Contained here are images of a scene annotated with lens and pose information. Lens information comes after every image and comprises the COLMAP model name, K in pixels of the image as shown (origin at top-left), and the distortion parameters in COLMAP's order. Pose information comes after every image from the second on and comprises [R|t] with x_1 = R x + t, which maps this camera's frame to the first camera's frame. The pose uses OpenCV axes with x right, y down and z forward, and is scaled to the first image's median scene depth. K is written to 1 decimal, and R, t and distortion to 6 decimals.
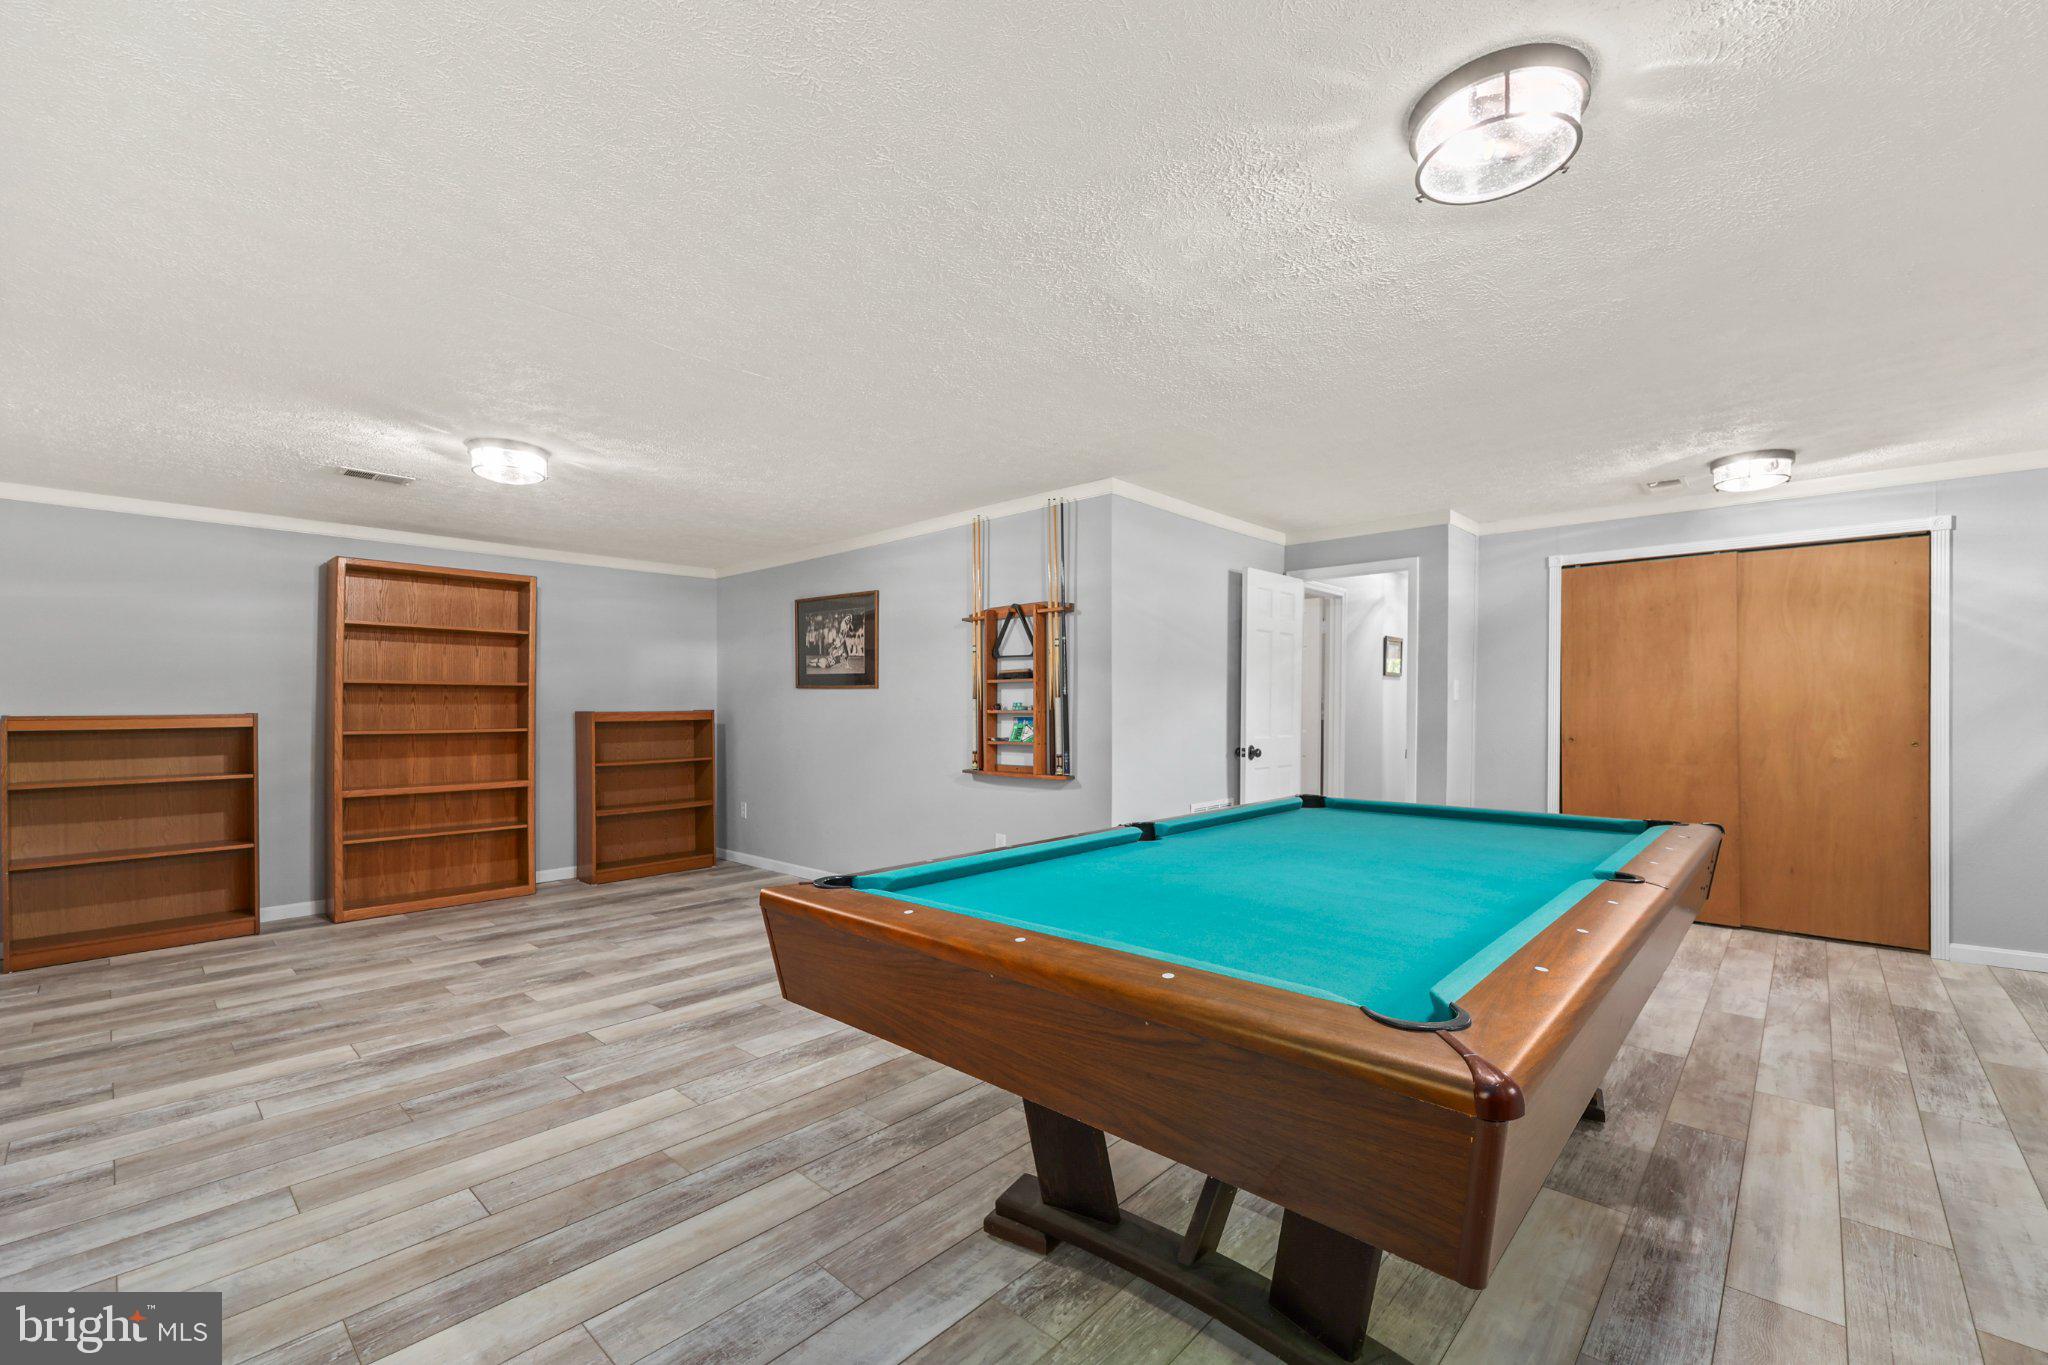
lens RADIAL K [[852.4, 0, 1026.7], [0, 852.4, 696.6], [0, 0, 1]] dist [0.001850, 0.000118]
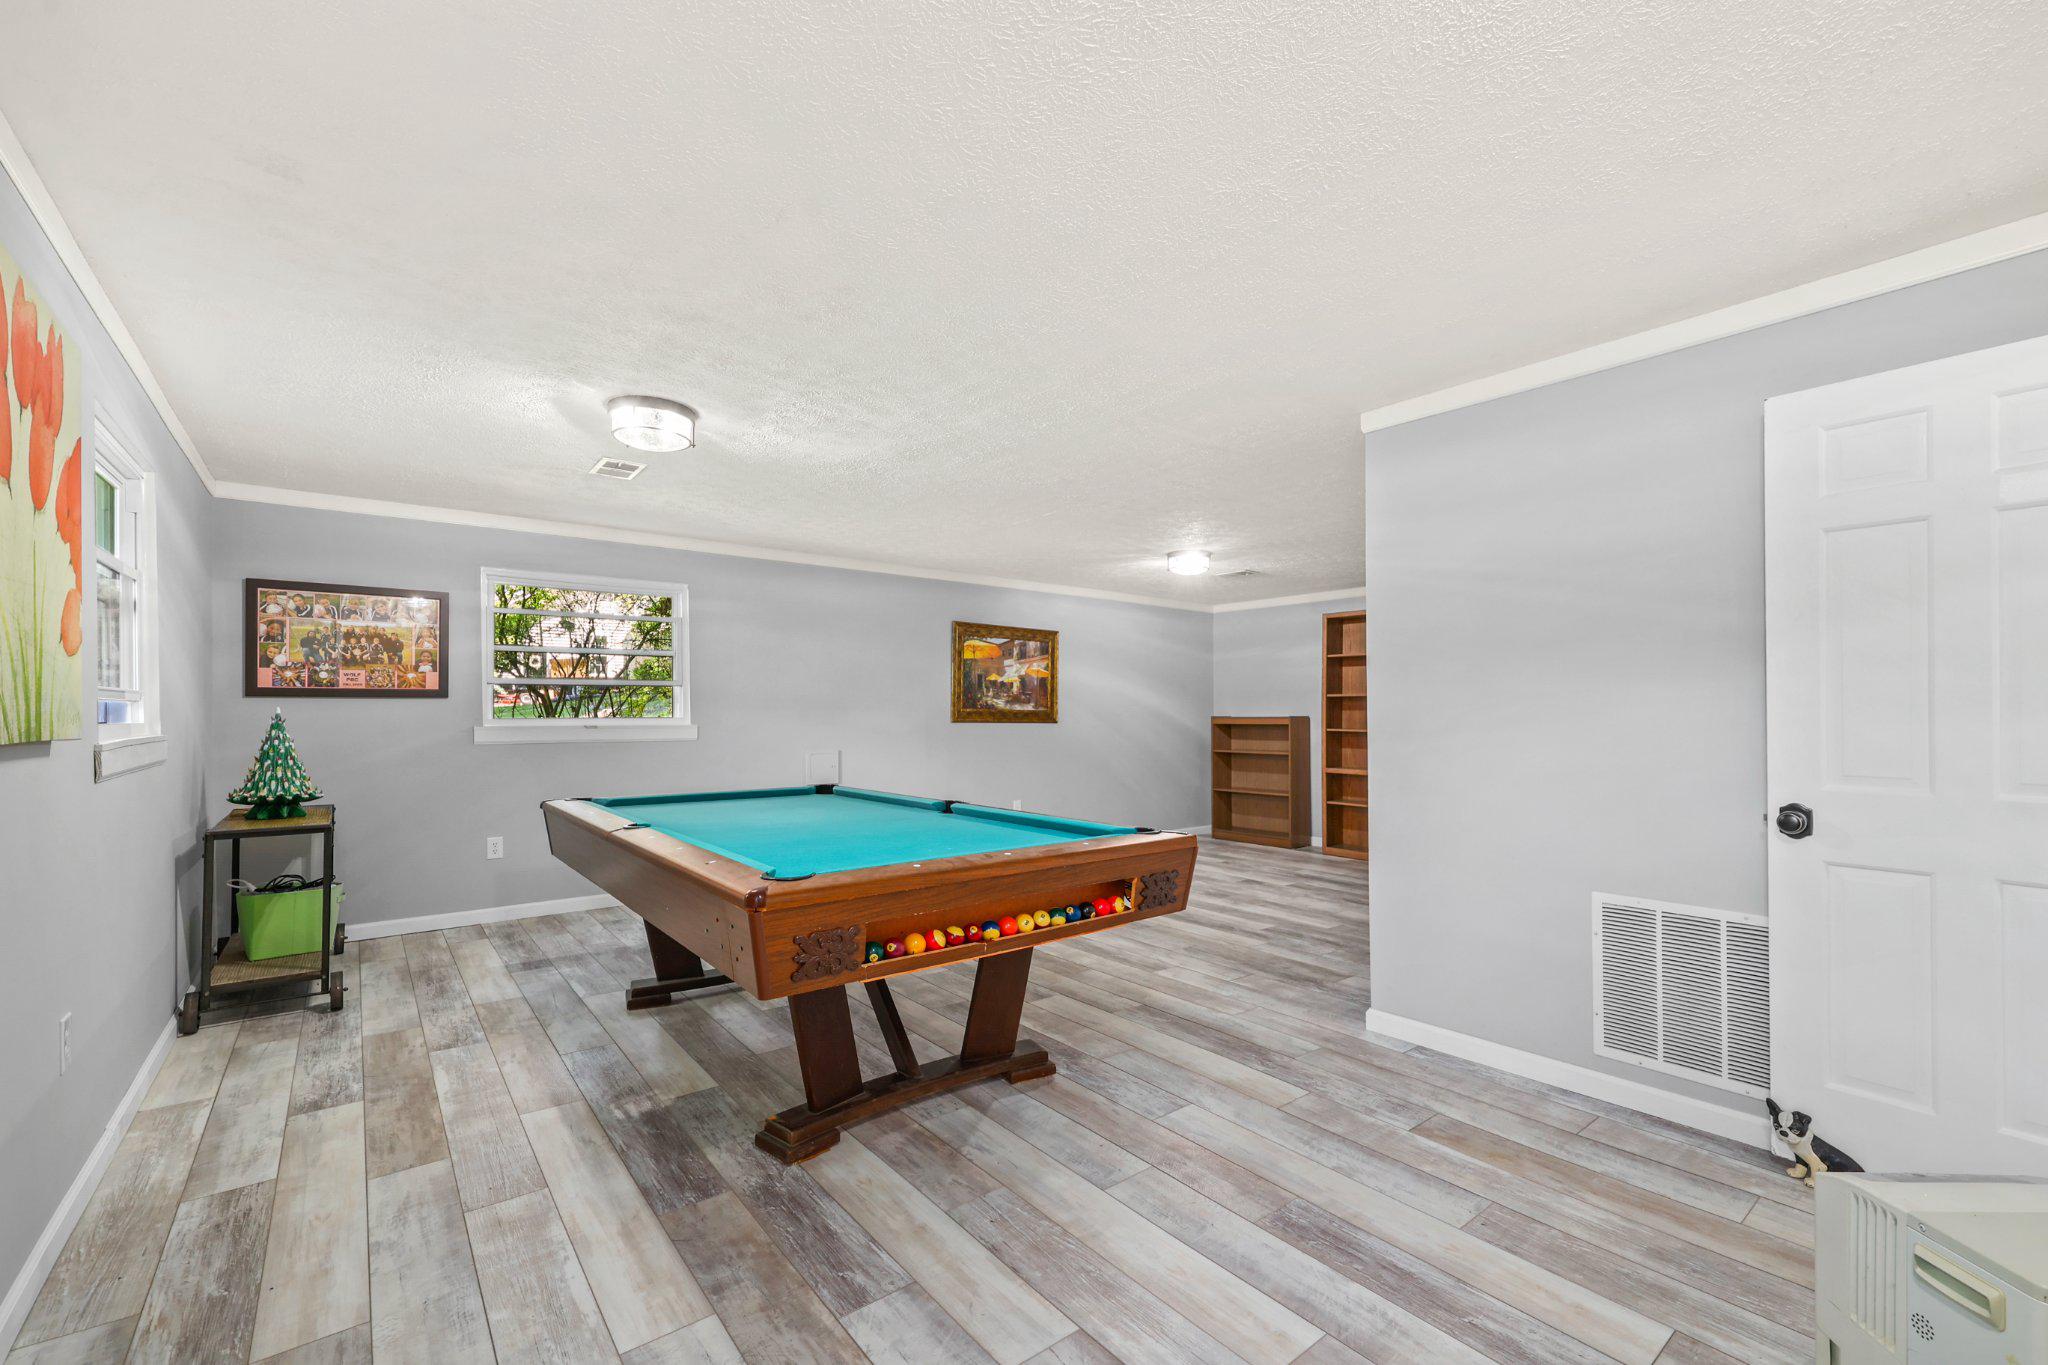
lens RADIAL K [[852.4, 0, 1025.4], [0, 852.4, 704.8], [0, 0, 1]] dist [0.001850, 0.000118]
pose [[-0.154230, -0.006254, -0.988015, 0.860459], [0.010545, 0.999913, -0.007975, 0.005957], [0.987979, -0.011649, -0.154150, 0.789476]]
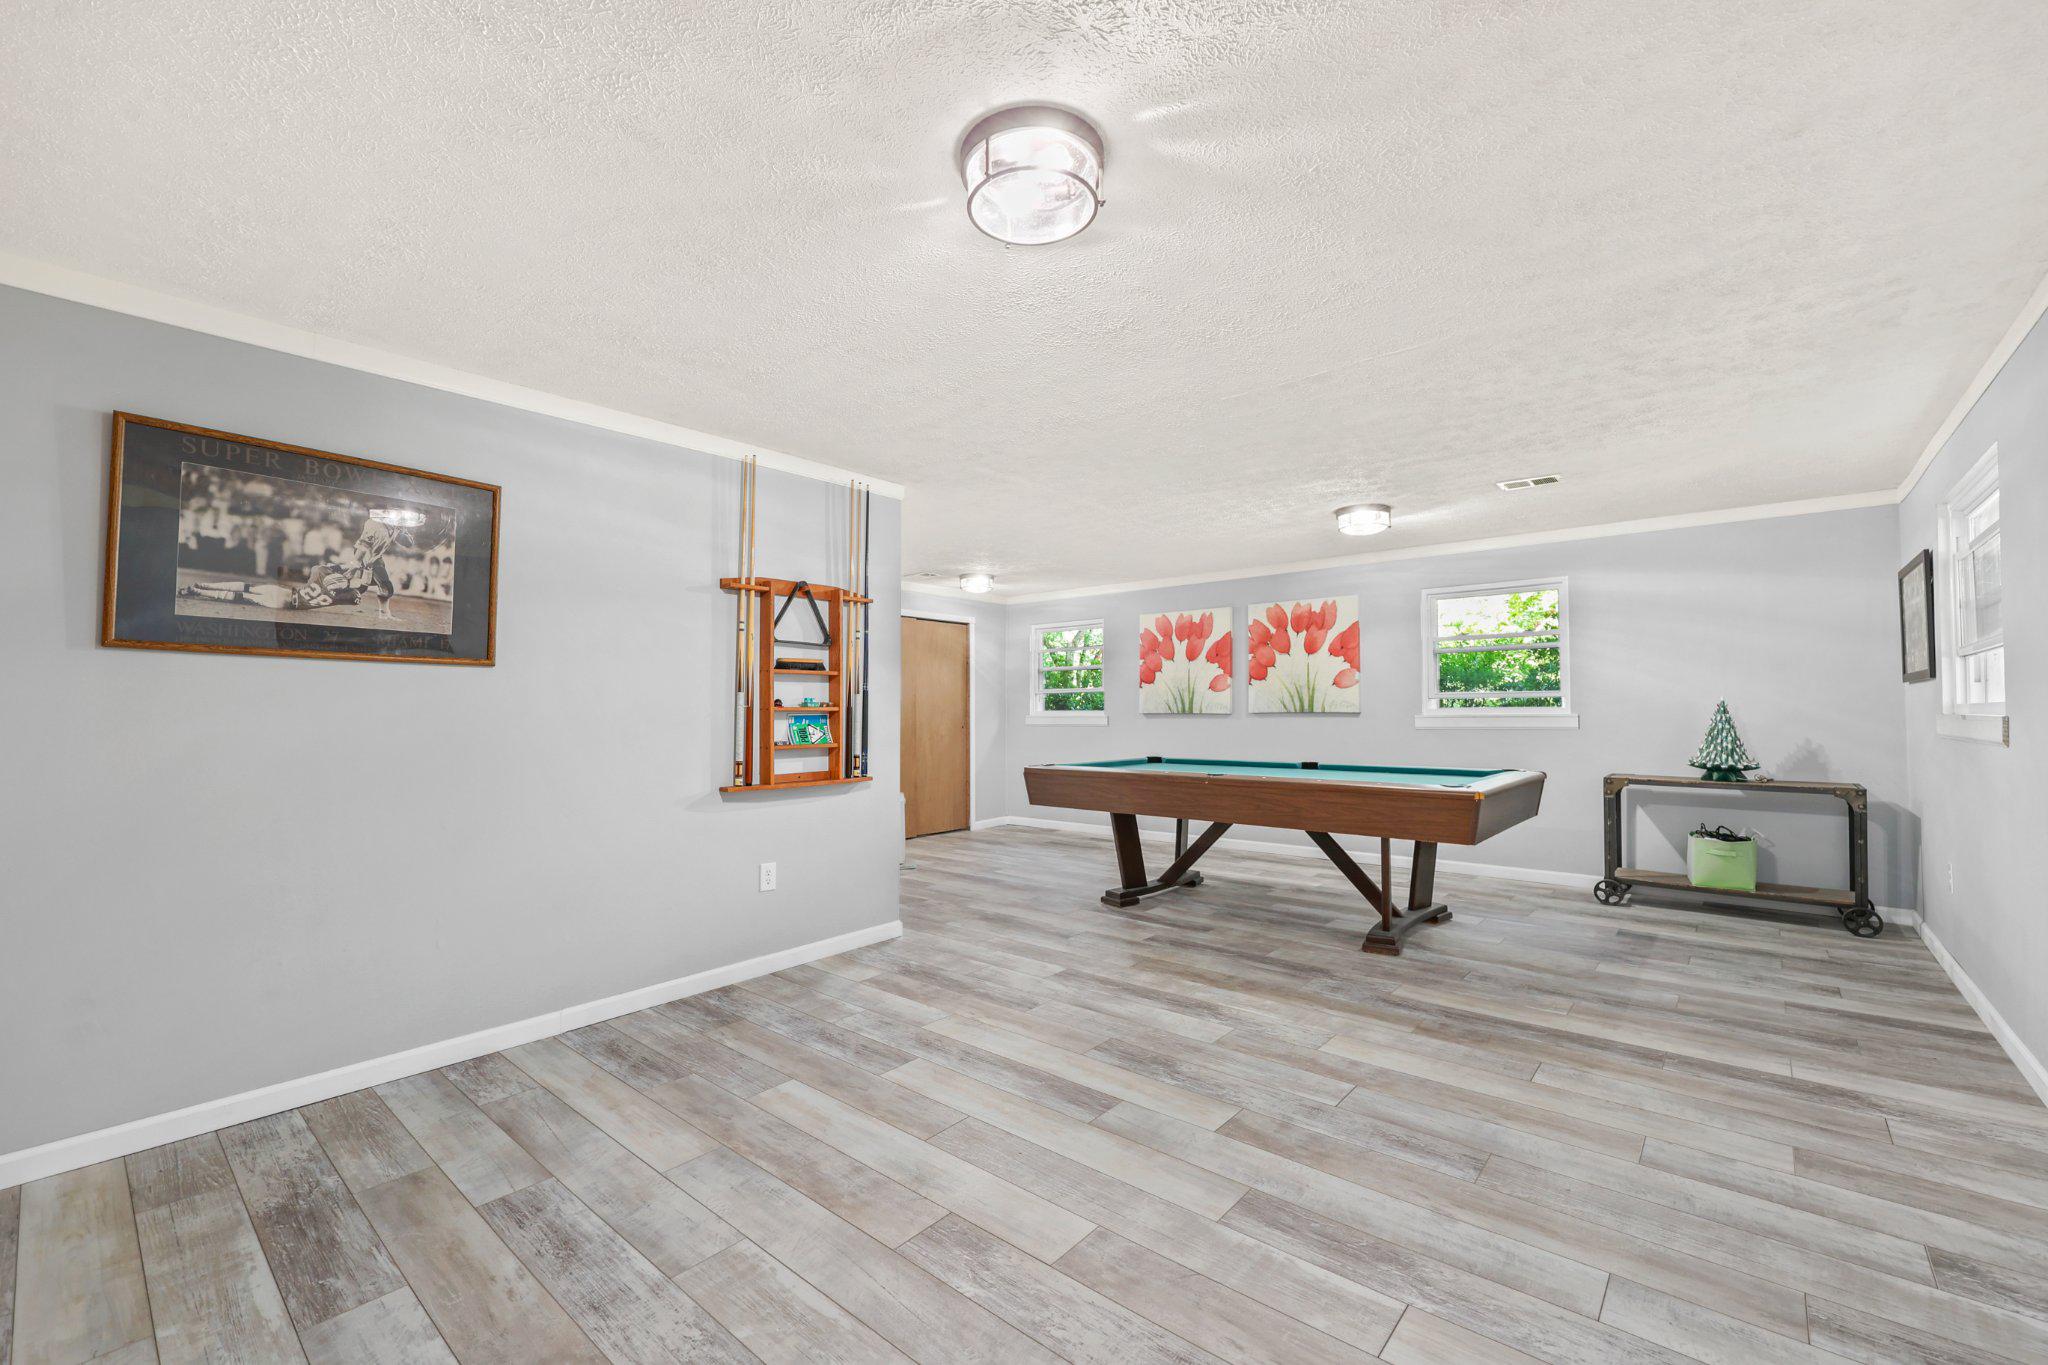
lens RADIAL K [[852.4, 0, 1017.0], [0, 852.4, 681.3], [0, 0, 1]] dist [0.001850, 0.000118]
pose [[-0.030429, 0.040732, 0.998707, -0.909267], [-0.006141, 0.999143, -0.040937, 0.024775], [-0.999518, -0.007379, -0.030153, 0.859499]]
